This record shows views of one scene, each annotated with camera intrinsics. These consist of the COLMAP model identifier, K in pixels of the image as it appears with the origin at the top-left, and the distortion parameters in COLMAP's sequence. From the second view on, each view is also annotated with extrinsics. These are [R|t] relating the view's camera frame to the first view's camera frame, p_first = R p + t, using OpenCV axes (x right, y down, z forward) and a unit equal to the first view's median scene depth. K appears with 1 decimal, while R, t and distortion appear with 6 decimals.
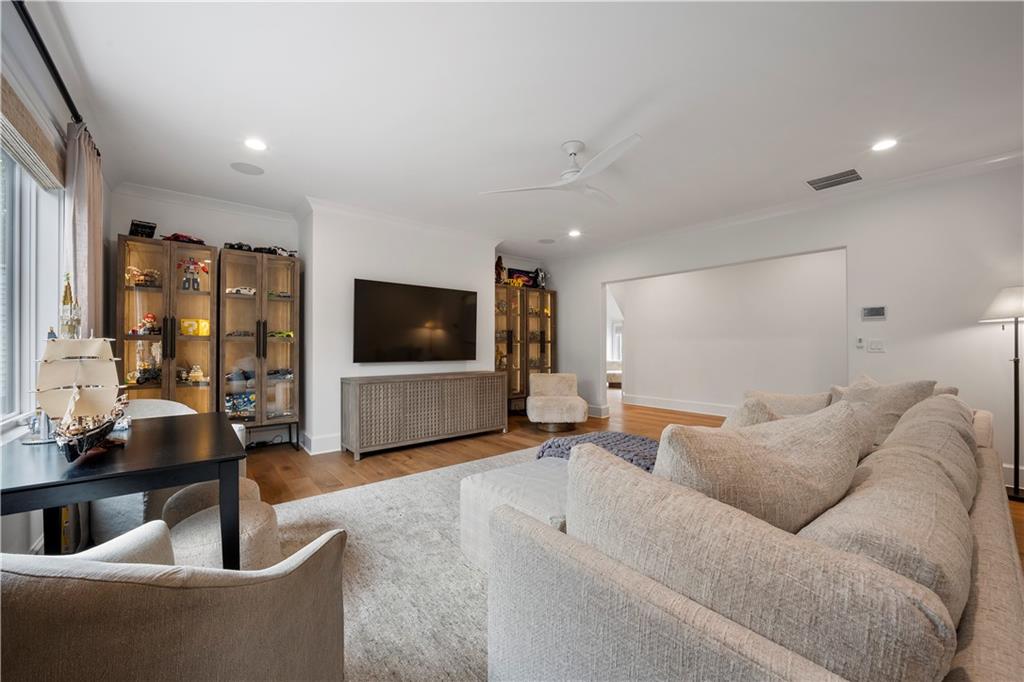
lens RADIAL K [[393.9, 0, 512.0], [0, 393.9, 341.0], [0, 0, 1]] dist [0.001783, 0.000156]
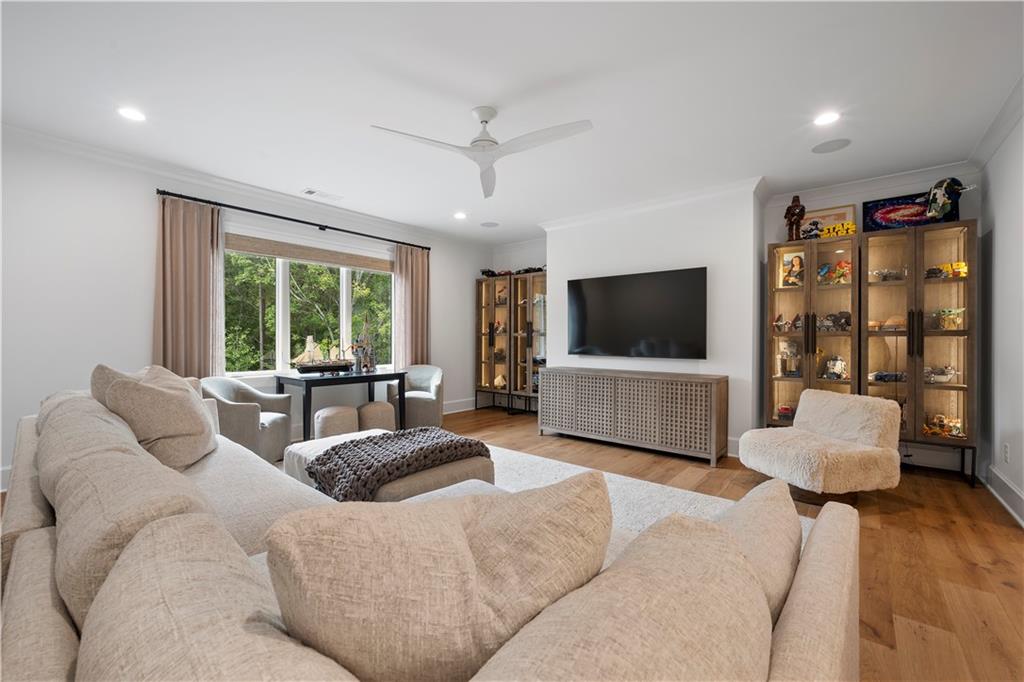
lens RADIAL K [[411.0, 0, 512.0], [0, 411.0, 341.0], [0, 0, 1]] dist [-0.002464, -0.000172]
pose [[0.190214, 0.004524, -0.981732, 0.707069], [0.006225, 0.999964, 0.005814, 0.008130], [0.981723, -0.007217, 0.190179, 0.589816]]
